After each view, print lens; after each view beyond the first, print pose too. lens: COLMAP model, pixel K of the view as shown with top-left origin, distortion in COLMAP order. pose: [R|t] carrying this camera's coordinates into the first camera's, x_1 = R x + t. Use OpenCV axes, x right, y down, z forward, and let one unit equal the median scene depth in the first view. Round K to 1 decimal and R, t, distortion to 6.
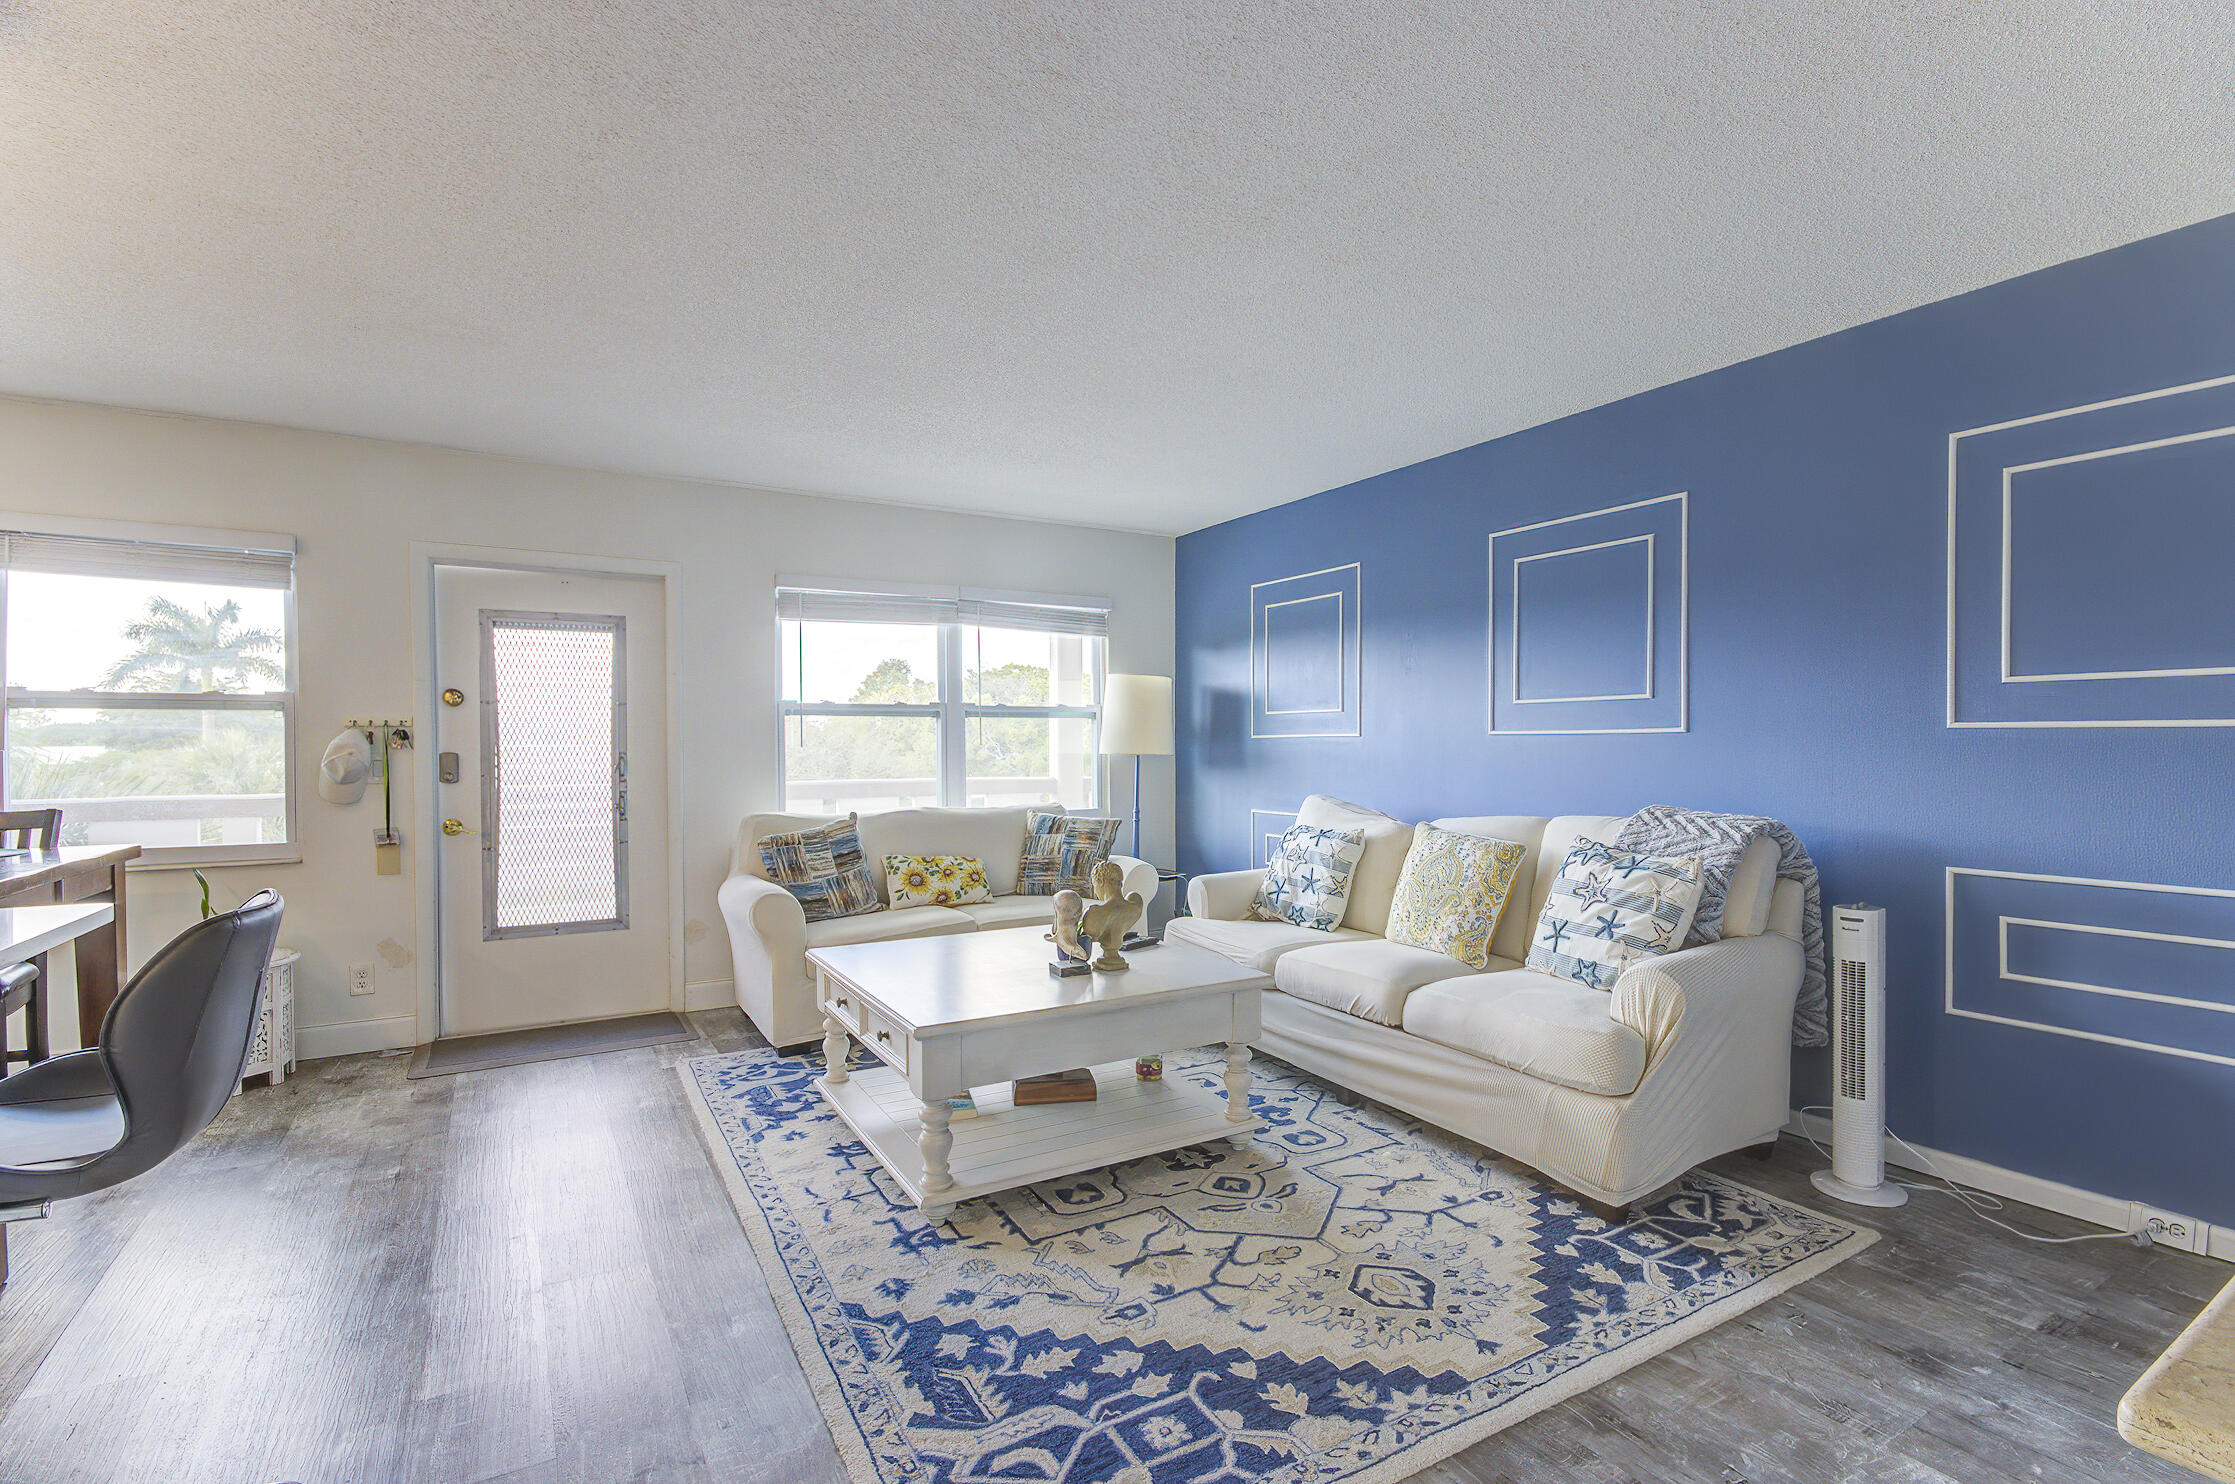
lens RADIAL K [[1048.1, 0, 1103.6], [0, 1048.1, 750.0], [0, 0, 1]] dist [-0.000528, 0.000297]
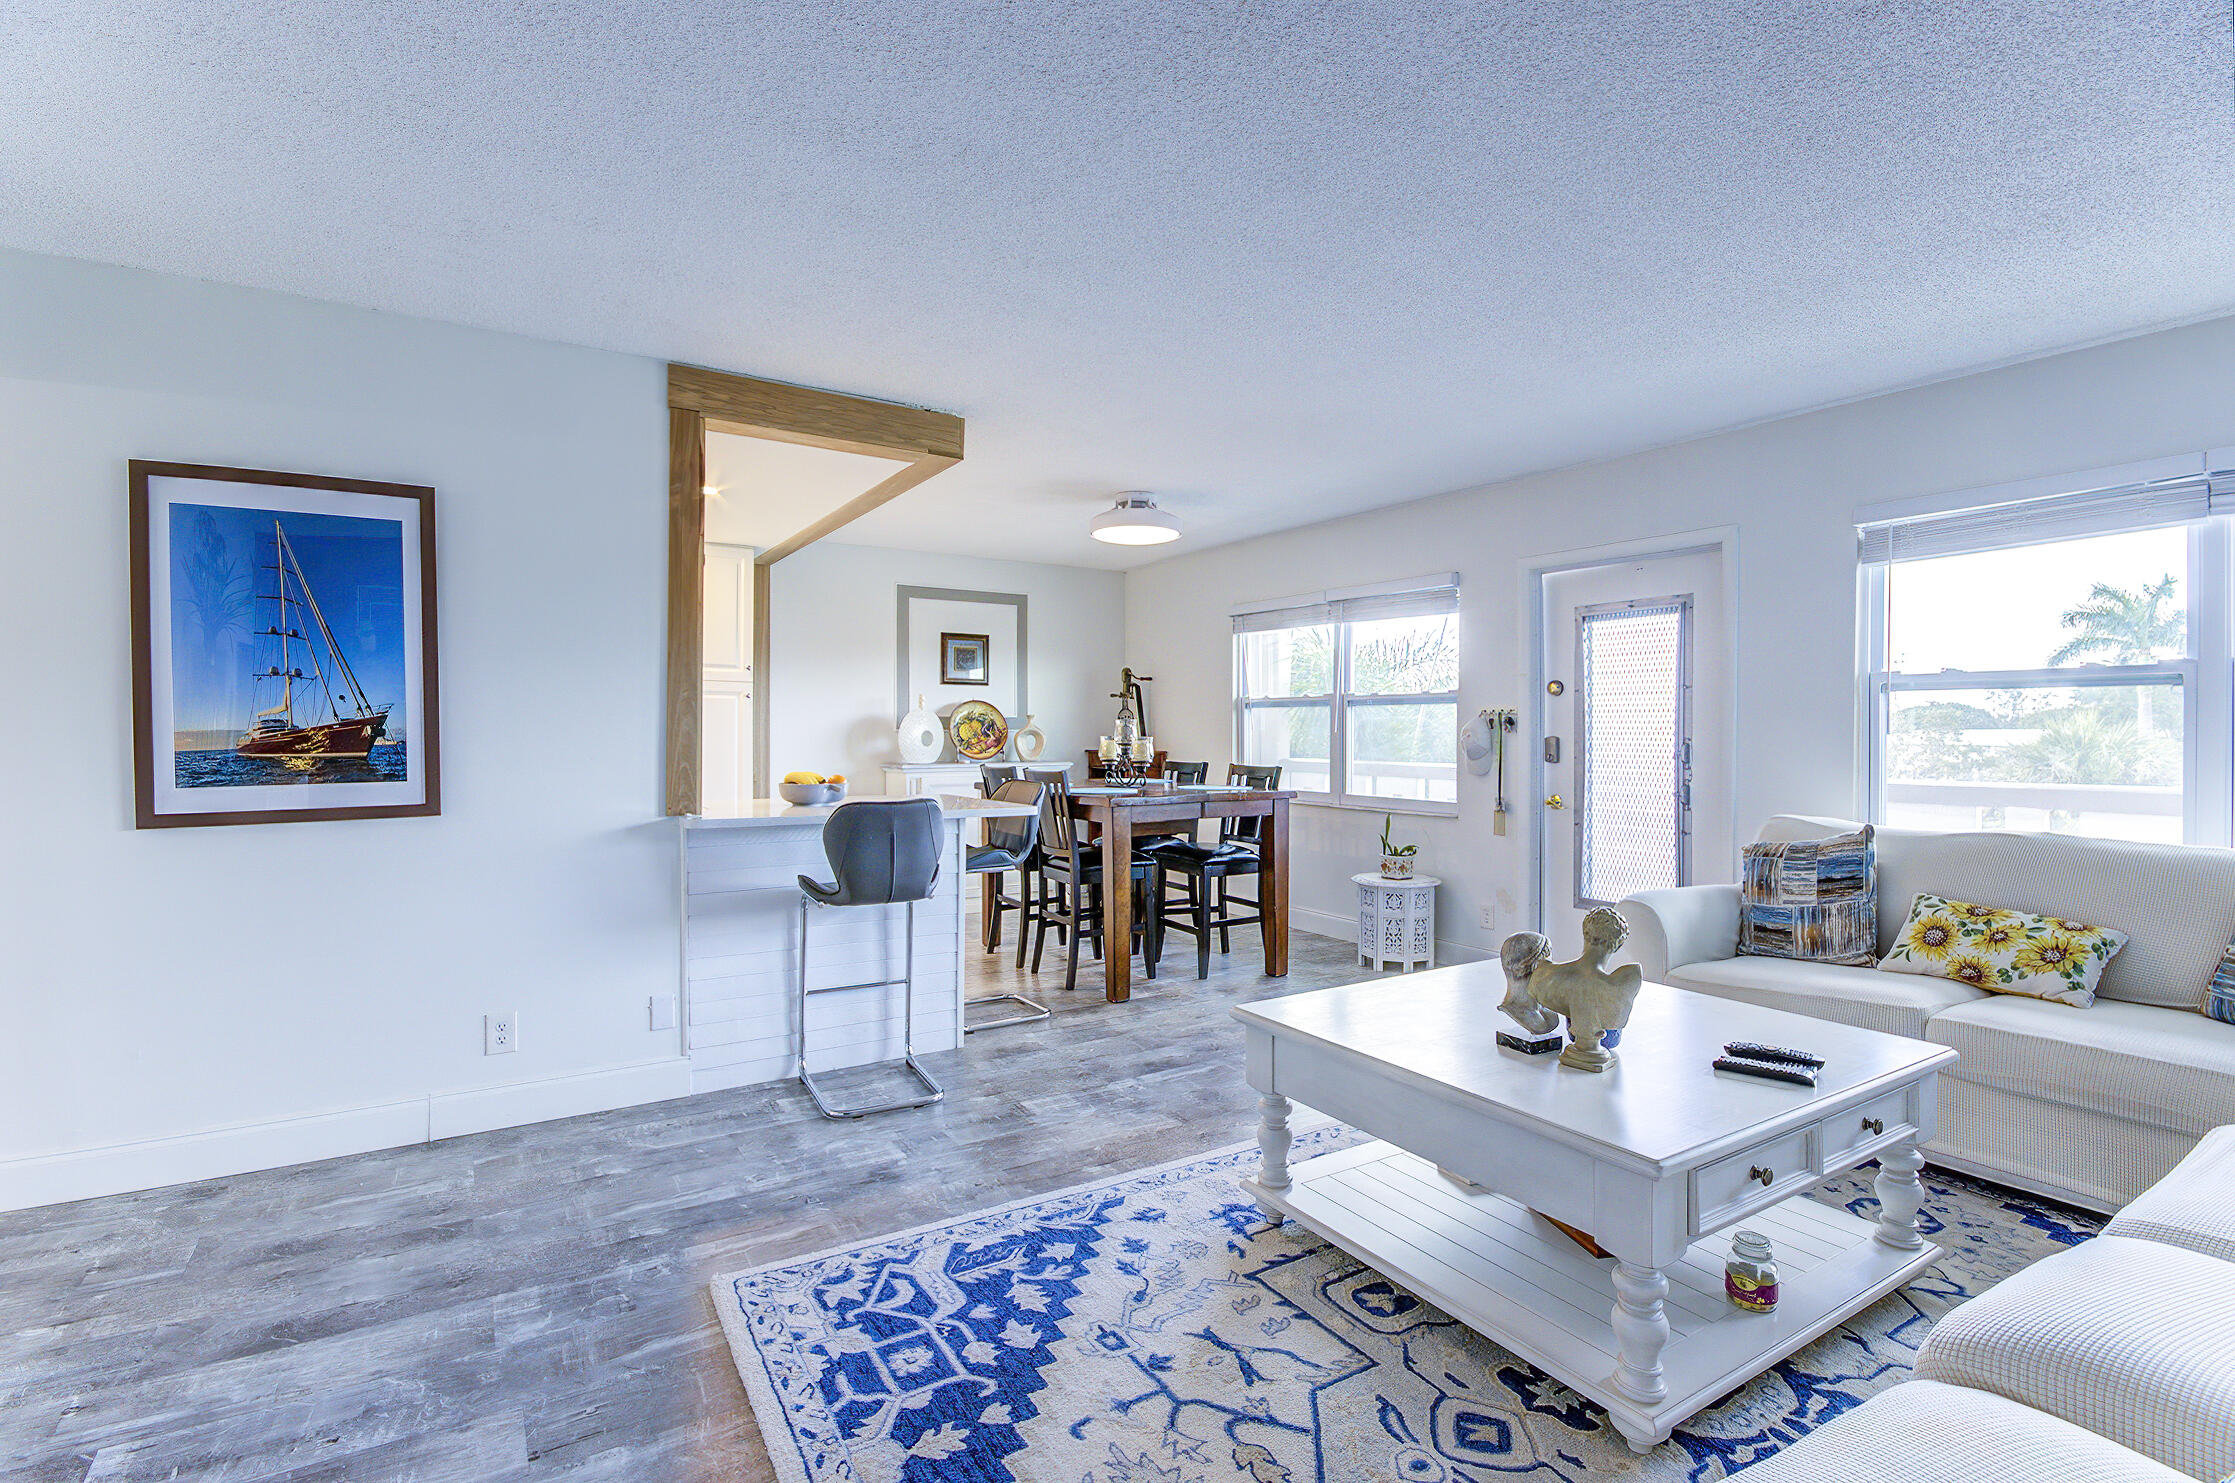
lens RADIAL K [[1008.8, 0, 1117.5], [0, 1008.8, 741.5], [0, 0, 1]] dist [-0.004479, -0.000050]
pose [[0.032338, 0.014086, -0.999378, 0.737998], [-0.006330, 0.999884, 0.013888, -0.007168], [0.999457, 0.005877, 0.032423, 0.785936]]
